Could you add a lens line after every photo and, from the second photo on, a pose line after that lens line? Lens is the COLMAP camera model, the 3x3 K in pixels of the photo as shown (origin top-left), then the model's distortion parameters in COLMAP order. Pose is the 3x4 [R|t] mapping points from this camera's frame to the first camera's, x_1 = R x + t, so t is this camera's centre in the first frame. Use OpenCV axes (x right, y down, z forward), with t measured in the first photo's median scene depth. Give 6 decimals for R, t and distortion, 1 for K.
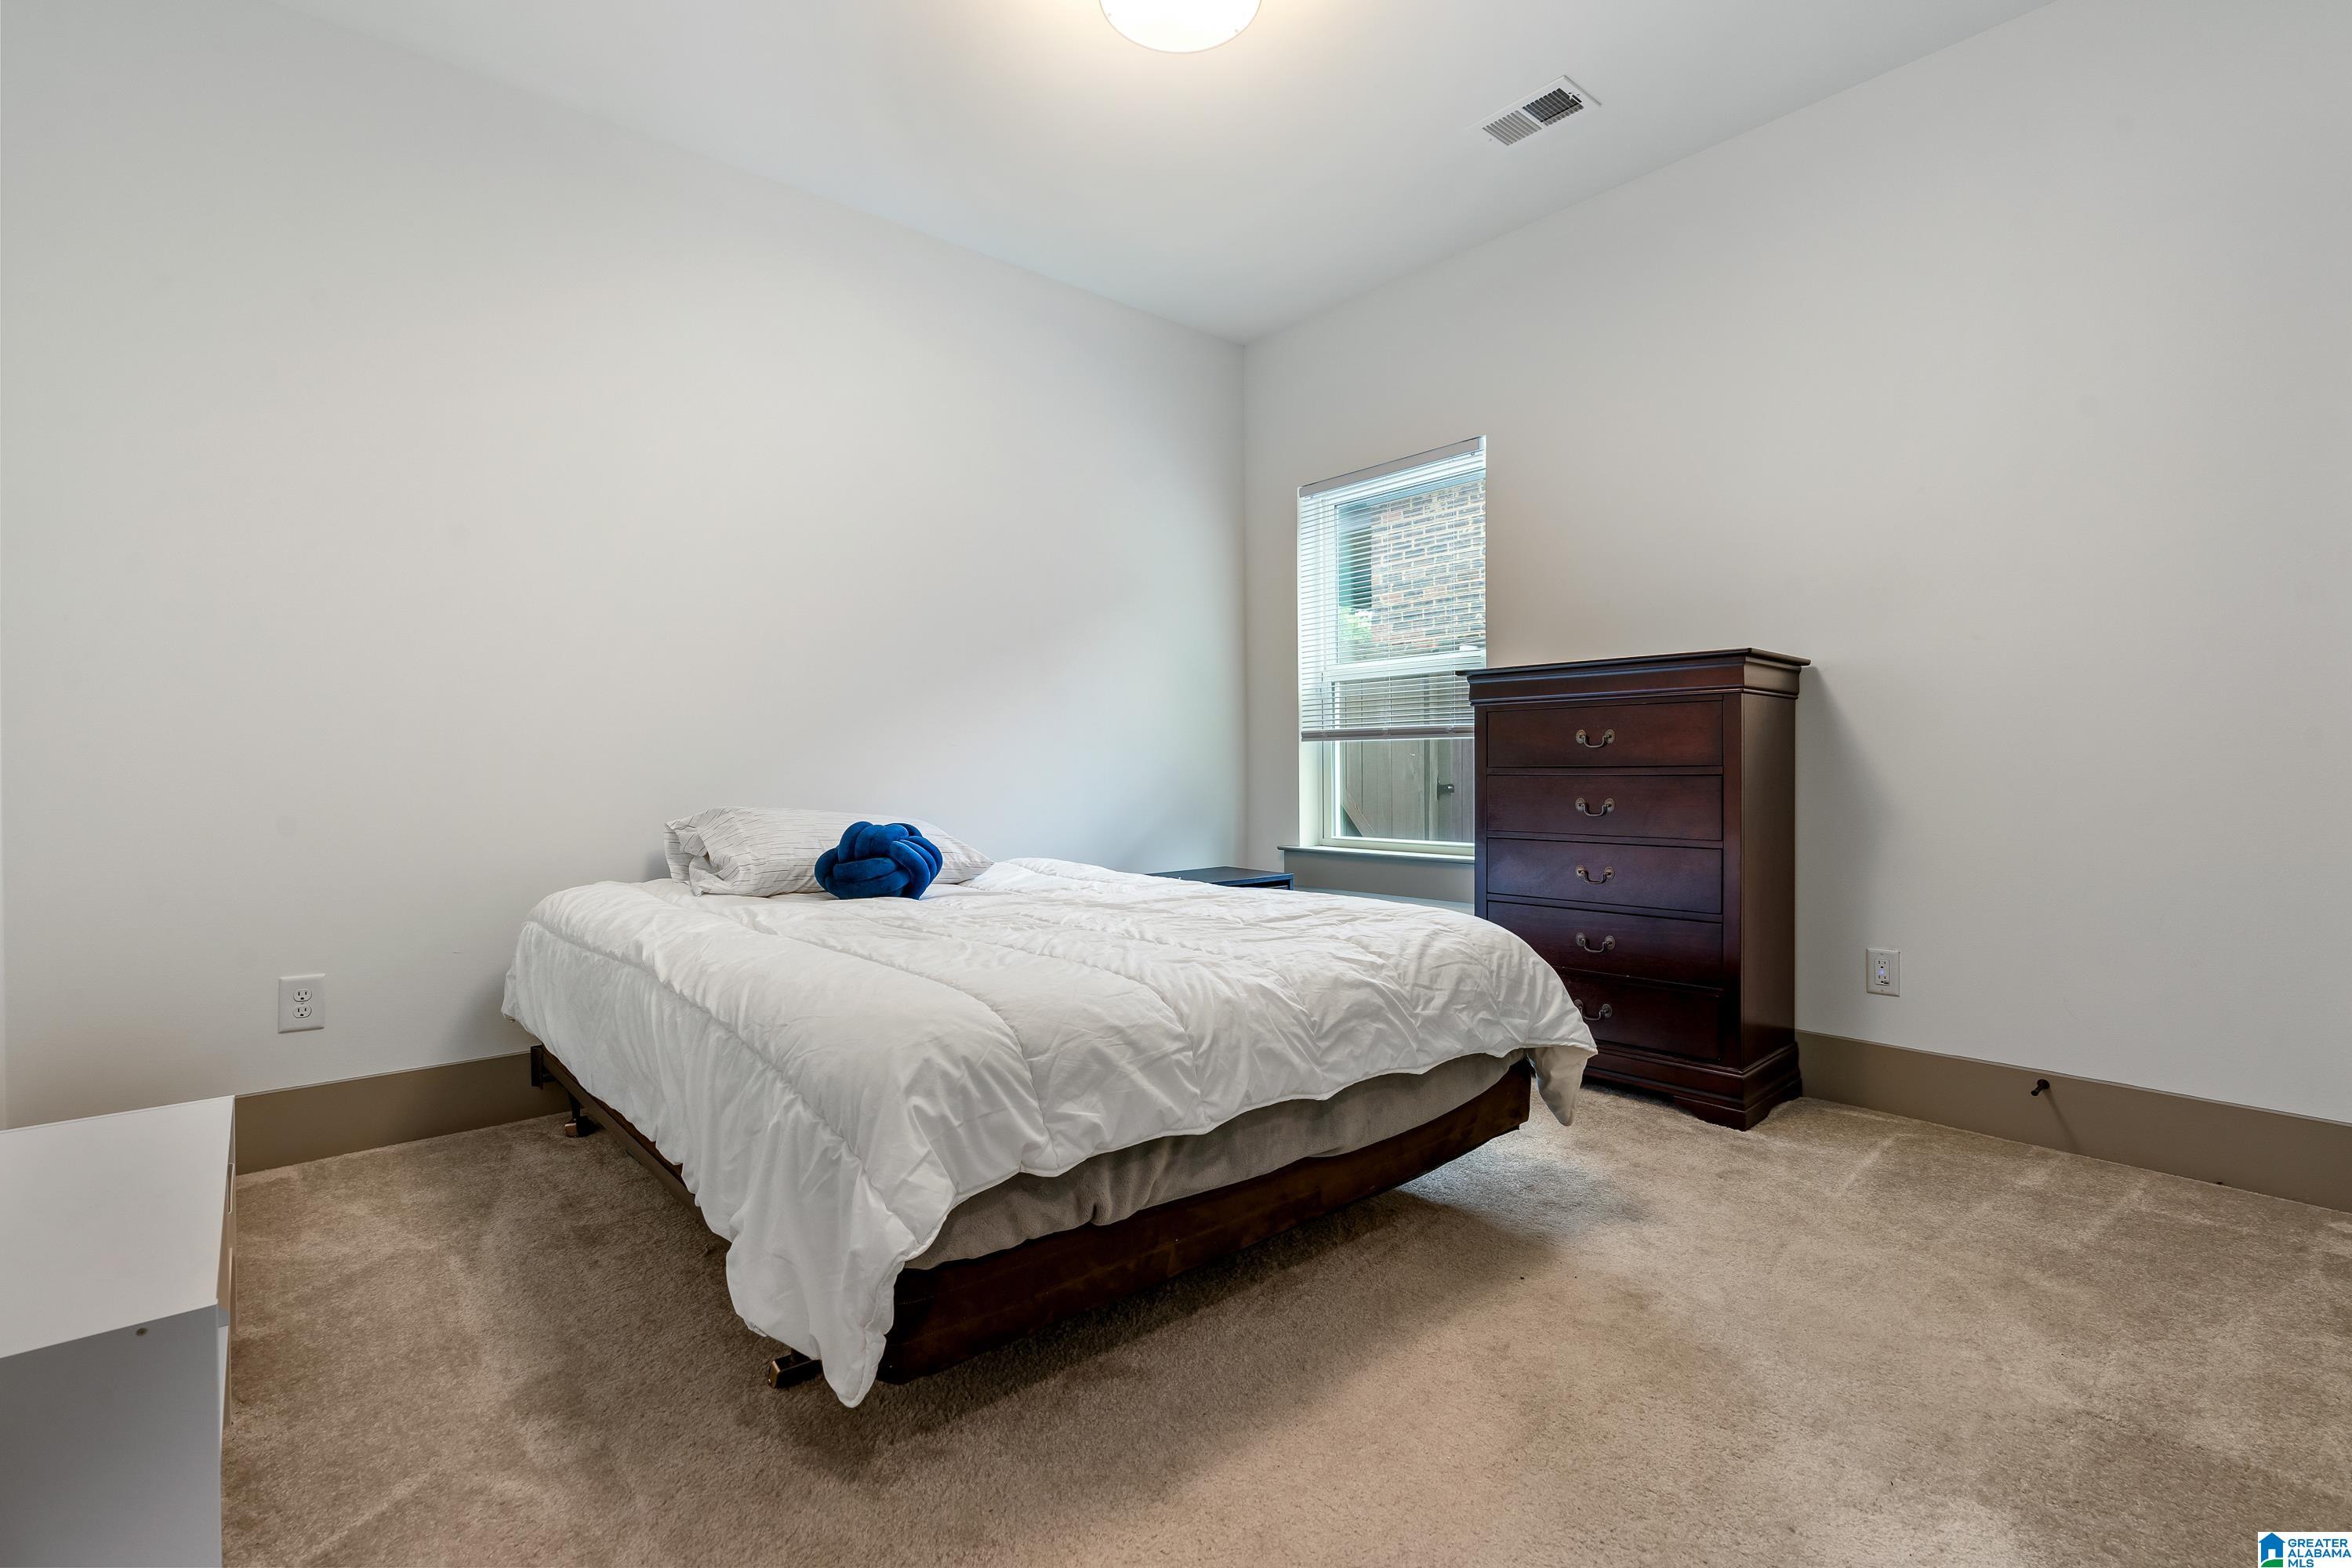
lens RADIAL K [[1080.1, 0, 1179.9], [0, 1080.1, 758.1], [0, 0, 1]] dist [-0.001143, -0.000129]
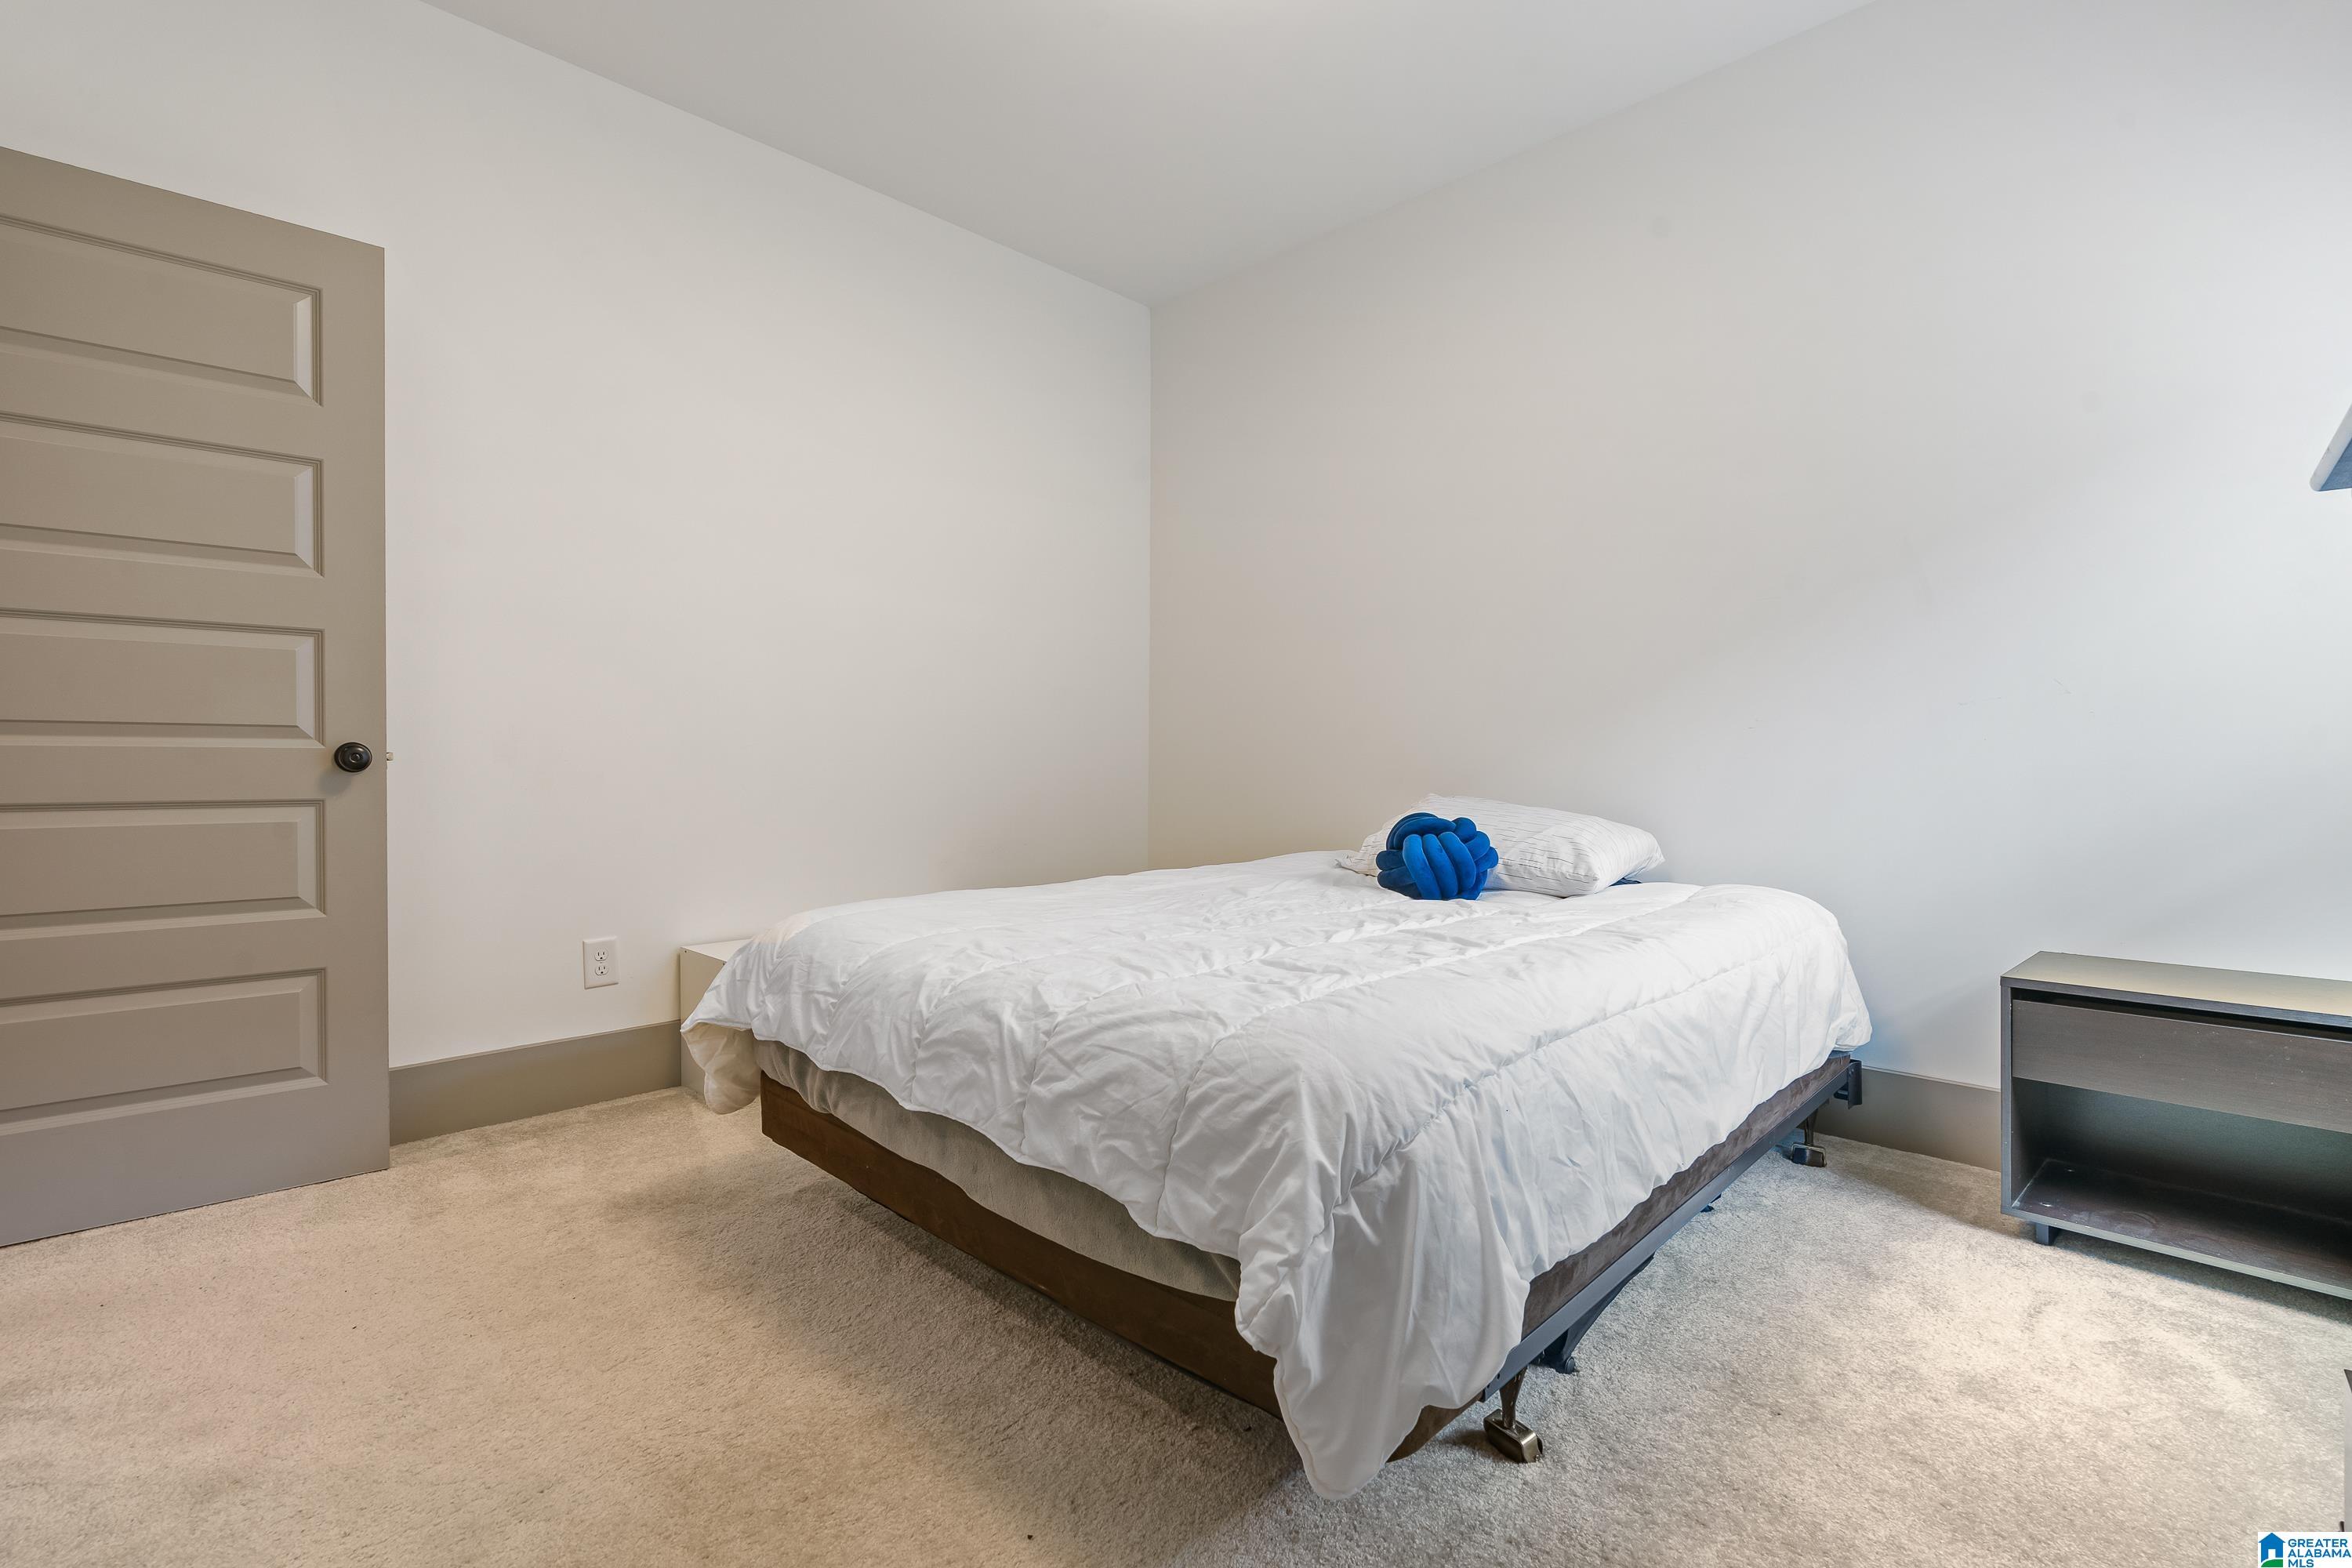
lens RADIAL K [[1080.1, 0, 1179.9], [0, 1080.1, 758.1], [0, 0, 1]] dist [-0.001143, -0.000129]
pose [[0.054399, 0.000154, -0.998519, 1.021872], [0.010341, 0.999946, 0.000718, 0.008894], [0.998466, -0.010365, 0.054395, 1.109999]]
